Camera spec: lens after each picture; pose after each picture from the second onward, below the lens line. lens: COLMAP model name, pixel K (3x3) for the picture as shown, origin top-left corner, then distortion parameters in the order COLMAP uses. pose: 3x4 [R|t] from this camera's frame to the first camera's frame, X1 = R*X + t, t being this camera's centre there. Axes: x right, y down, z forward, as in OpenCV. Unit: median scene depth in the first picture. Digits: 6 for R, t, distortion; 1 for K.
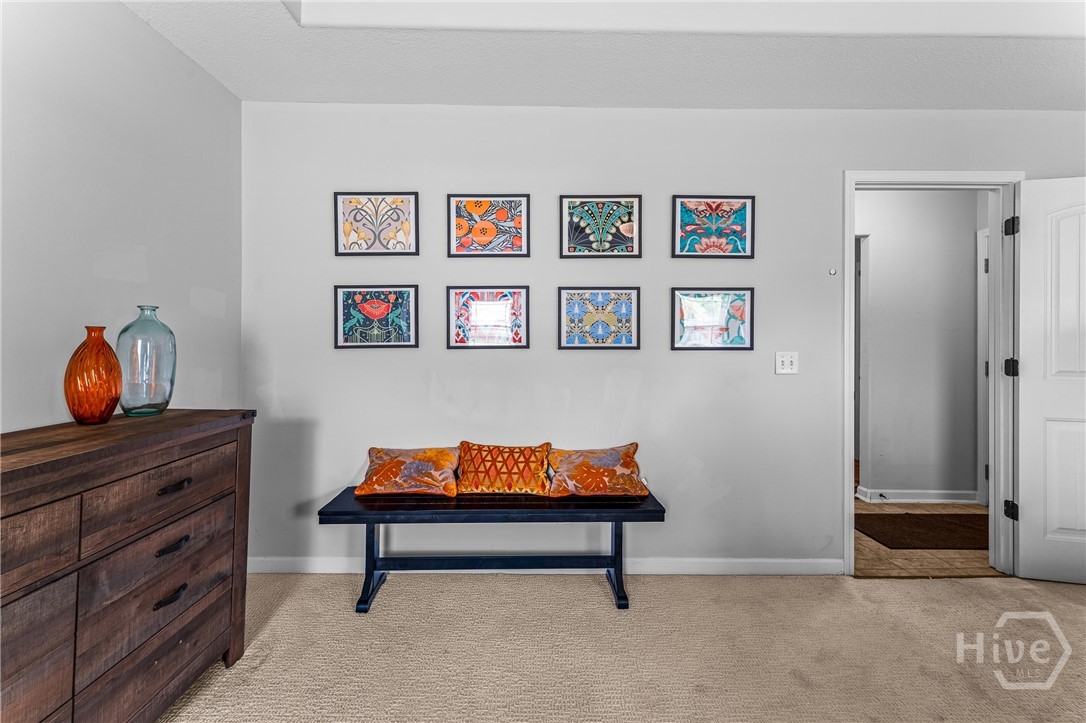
lens RADIAL K [[432.5, 0, 560.4], [0, 432.5, 342.5], [0, 0, 1]] dist [0.002422, 0.000140]
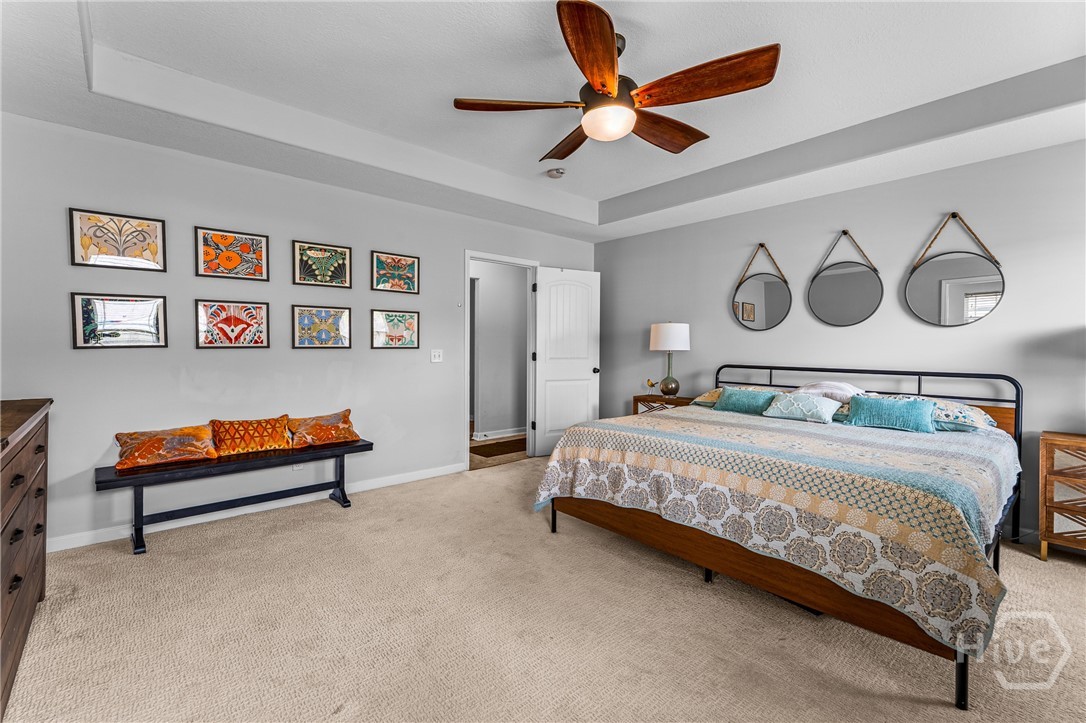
lens RADIAL K [[468.0, 0, 542.2], [0, 468.0, 357.5], [0, 0, 1]] dist [0.022287, 0.000347]
pose [[0.745675, -0.017060, 0.666092, -0.420656], [-0.008327, 0.999355, 0.034918, -0.016087], [-0.666258, -0.031584, 0.745052, -0.695408]]
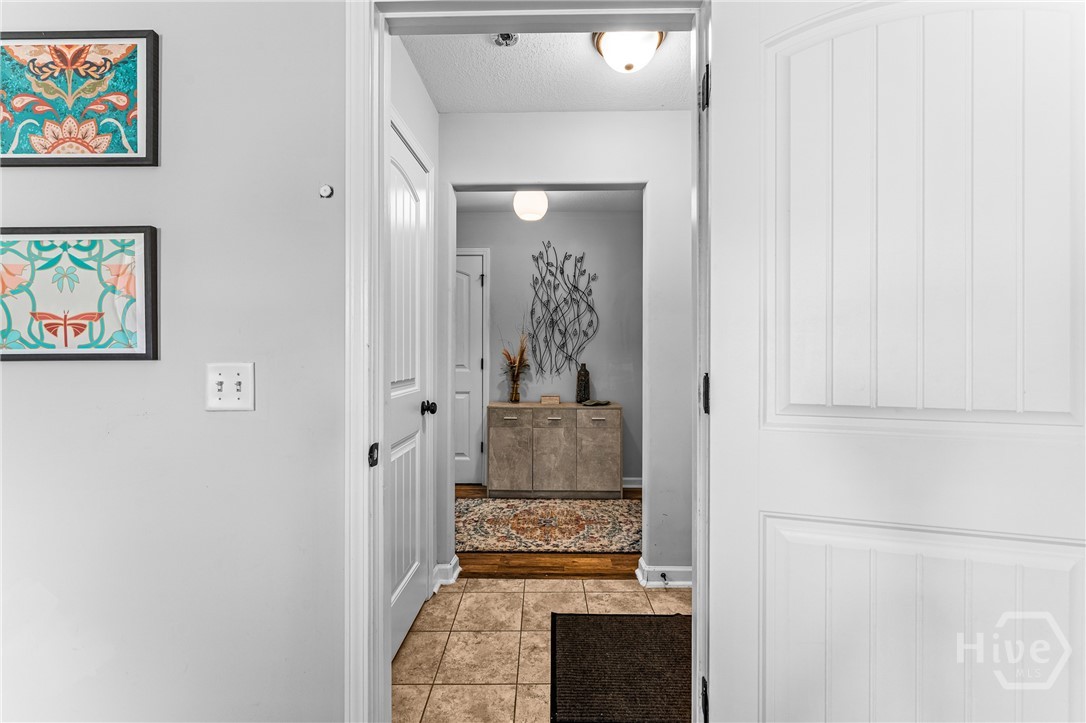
lens RADIAL K [[432.5, 0, 550.7], [0, 432.5, 351.8], [0, 0, 1]] dist [0.002422, 0.000140]
pose [[0.999890, -0.009012, -0.011763, 0.884008], [0.009168, 0.999870, 0.013233, 0.007138], [0.011642, -0.013339, 0.999843, 0.531097]]
